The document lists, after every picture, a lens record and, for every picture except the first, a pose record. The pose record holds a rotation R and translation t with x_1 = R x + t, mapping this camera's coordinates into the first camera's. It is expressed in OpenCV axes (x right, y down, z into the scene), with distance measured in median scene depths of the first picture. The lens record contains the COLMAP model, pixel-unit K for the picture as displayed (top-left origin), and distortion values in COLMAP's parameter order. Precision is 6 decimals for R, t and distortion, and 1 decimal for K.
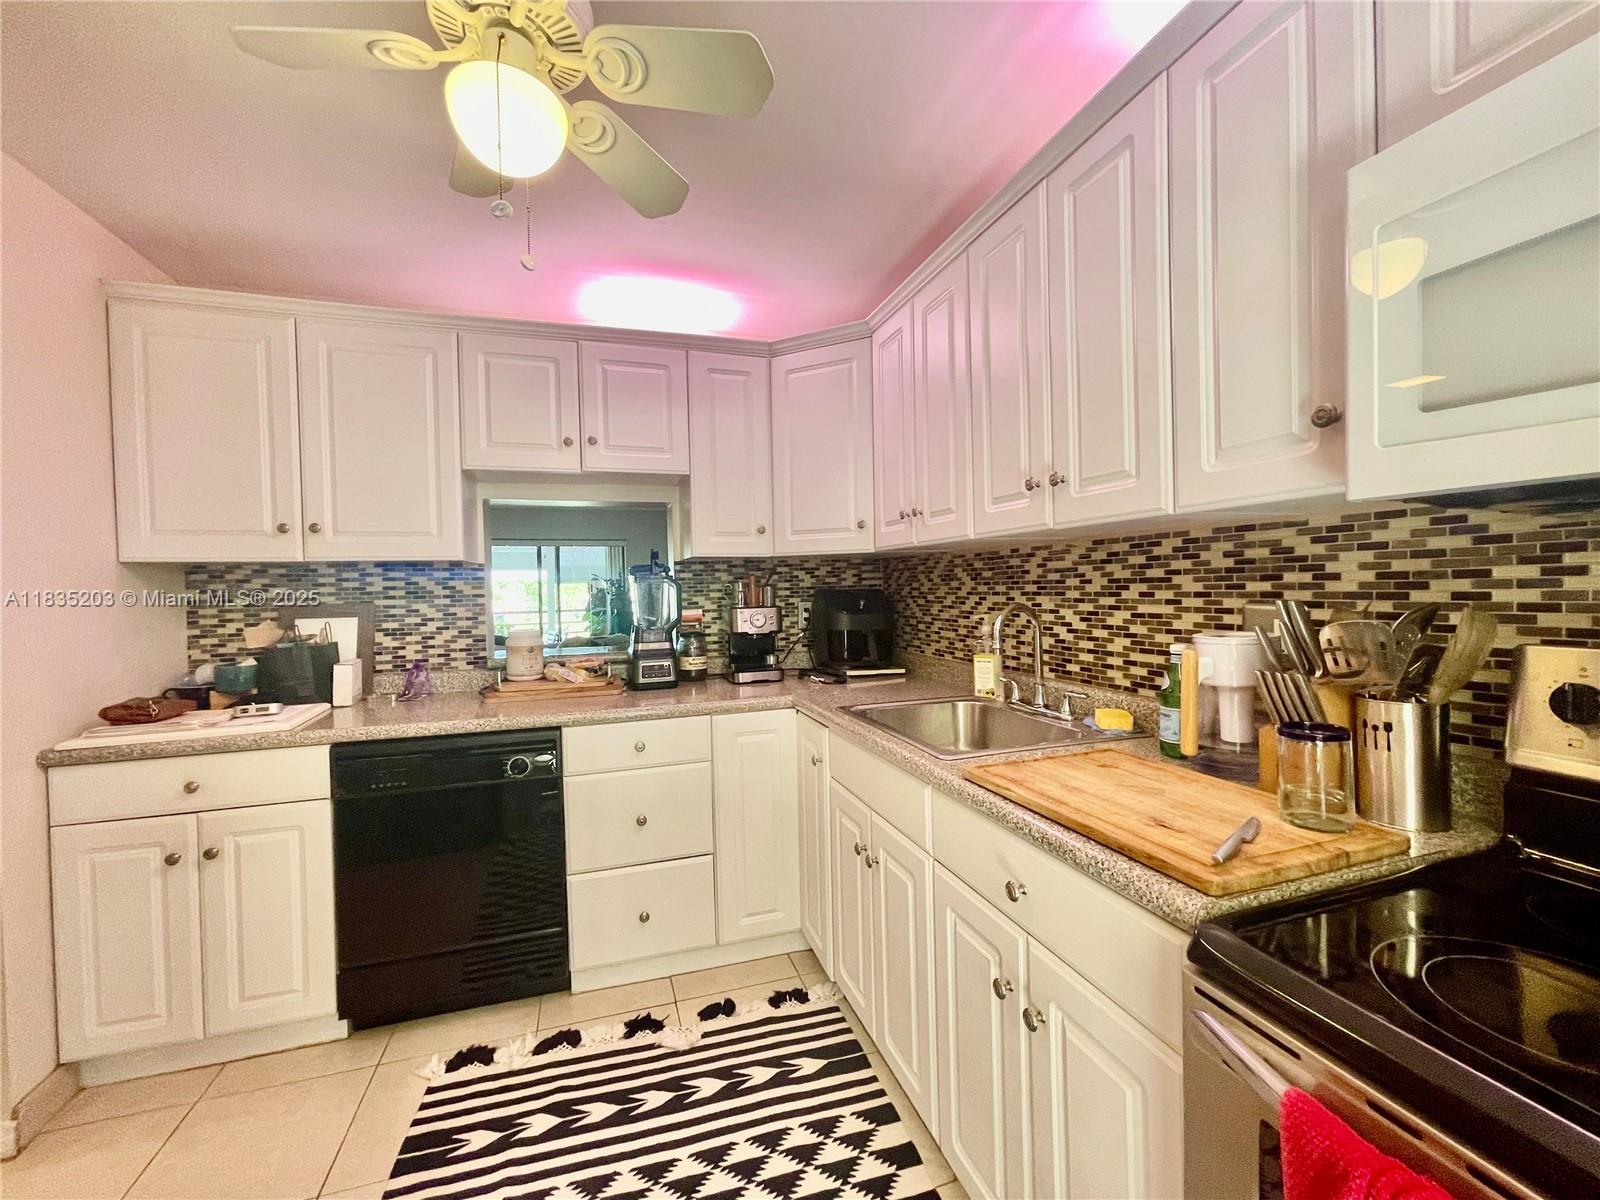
lens RADIAL K [[644.9, 0, 792.5], [0, 644.9, 589.1], [0, 0, 1]] dist [0.006780, -0.003344]
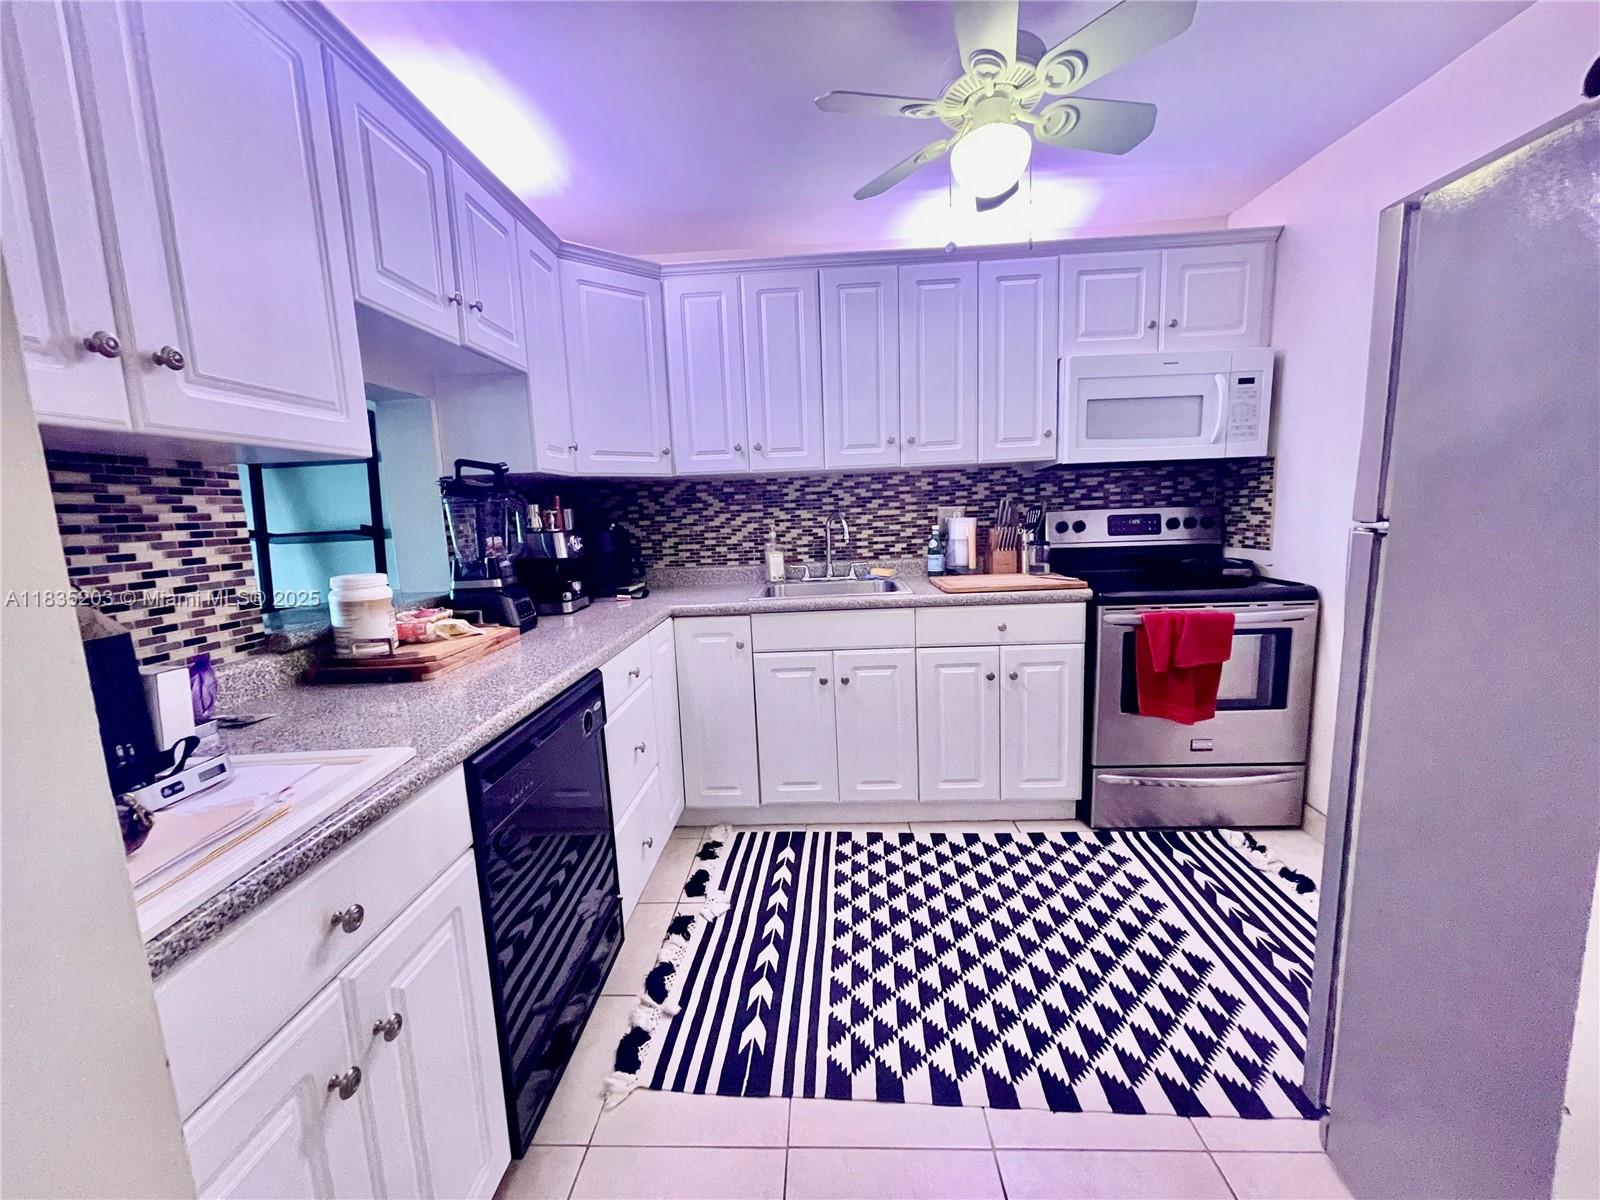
lens RADIAL K [[644.9, 0, 804.5], [0, 644.9, 598.1], [0, 0, 1]] dist [0.006780, -0.003344]
pose [[0.337092, -0.128558, 0.932653, -1.142677], [0.040759, 0.991697, 0.121965, 0.033901], [-0.940589, -0.003099, 0.339533, 0.494691]]
